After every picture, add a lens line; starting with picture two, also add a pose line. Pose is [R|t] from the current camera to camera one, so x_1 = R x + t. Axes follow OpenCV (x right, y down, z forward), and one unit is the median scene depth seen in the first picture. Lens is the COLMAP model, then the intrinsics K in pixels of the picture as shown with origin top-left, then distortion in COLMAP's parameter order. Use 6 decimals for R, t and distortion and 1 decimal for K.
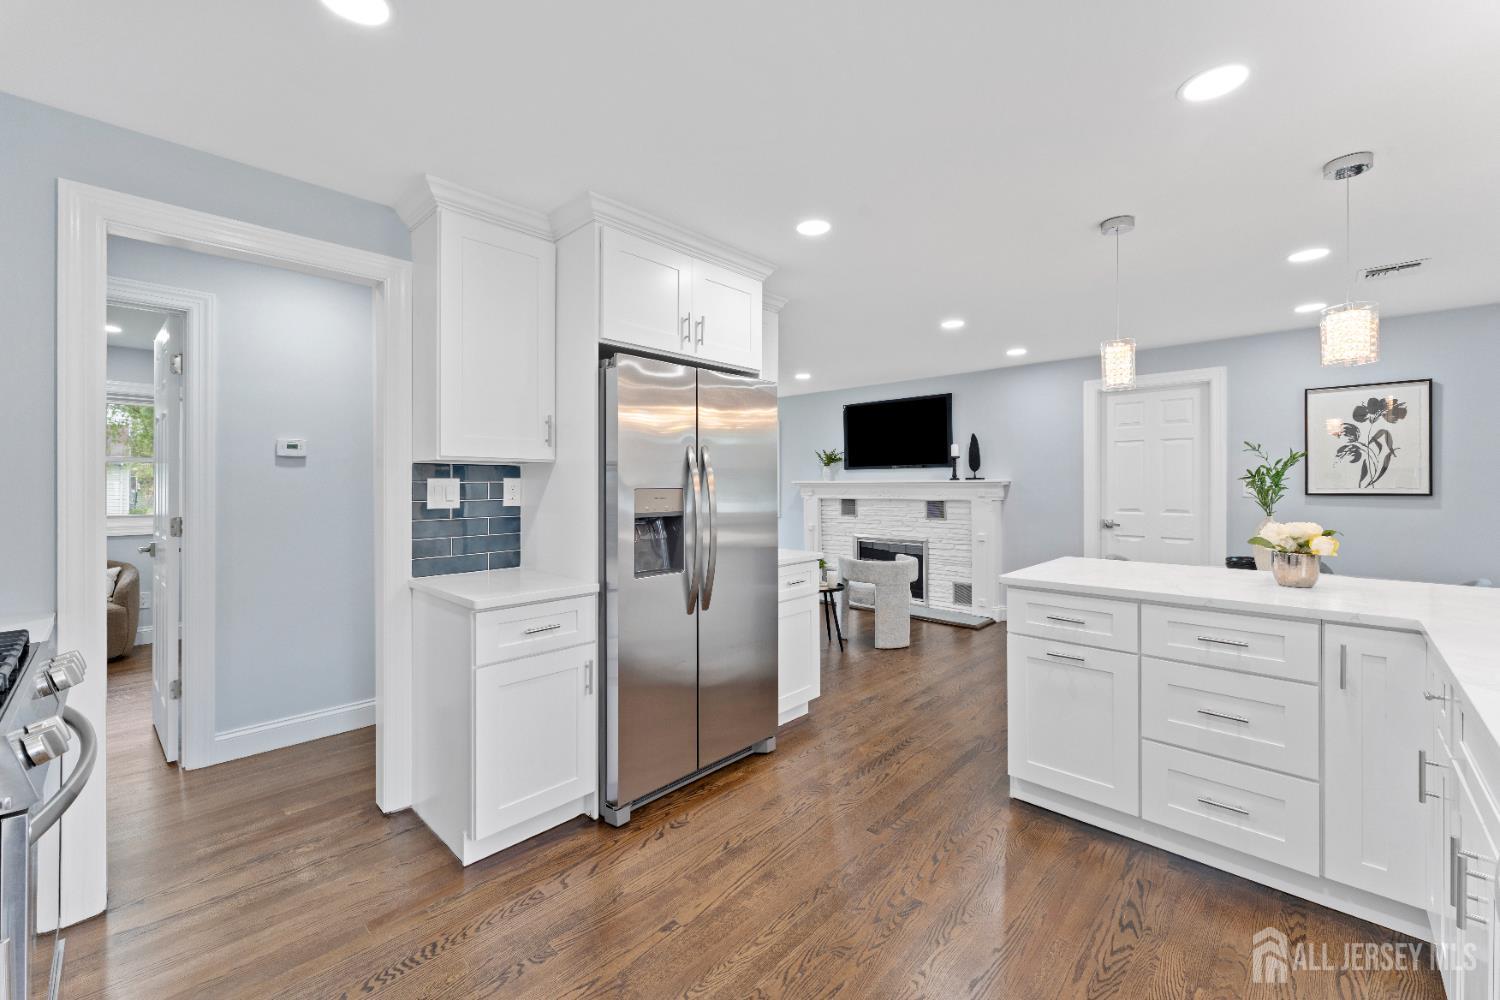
lens RADIAL K [[599.4, 0, 749.3], [0, 599.4, 490.5], [0, 0, 1]] dist [-0.000884, -0.000213]
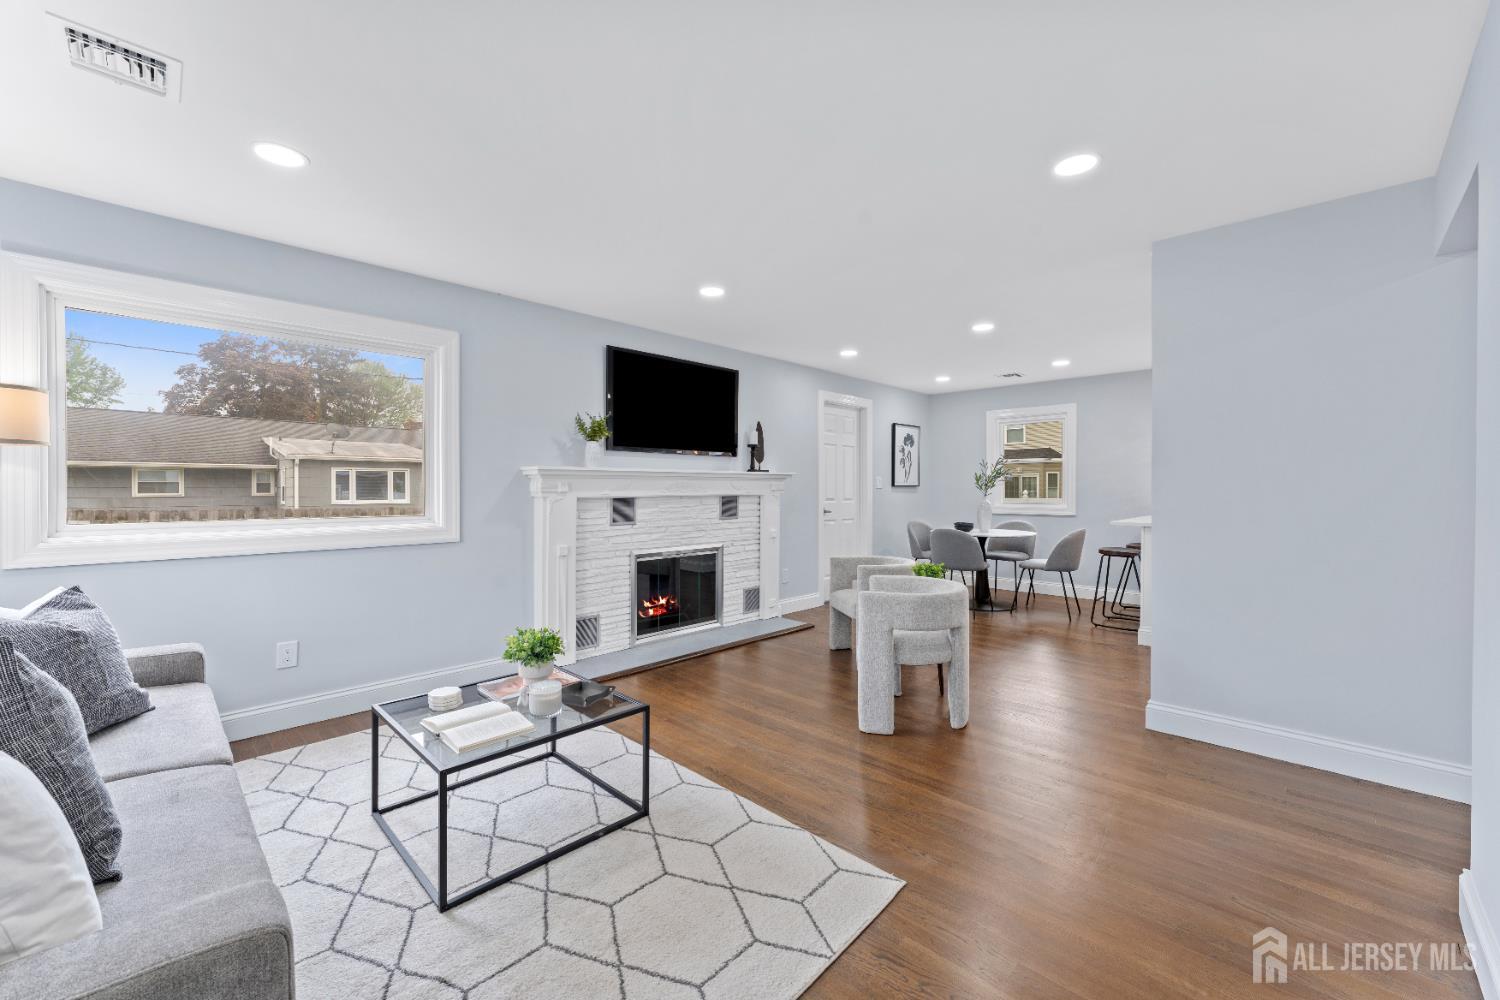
lens RADIAL K [[599.4, 0, 749.3], [0, 599.4, 490.5], [0, 0, 1]] dist [-0.000884, -0.000213]
pose [[0.009729, -0.010715, 0.999895, -0.509525], [0.000379, 0.999943, 0.010711, 0.000364], [-0.999953, 0.000274, 0.009732, 0.948757]]
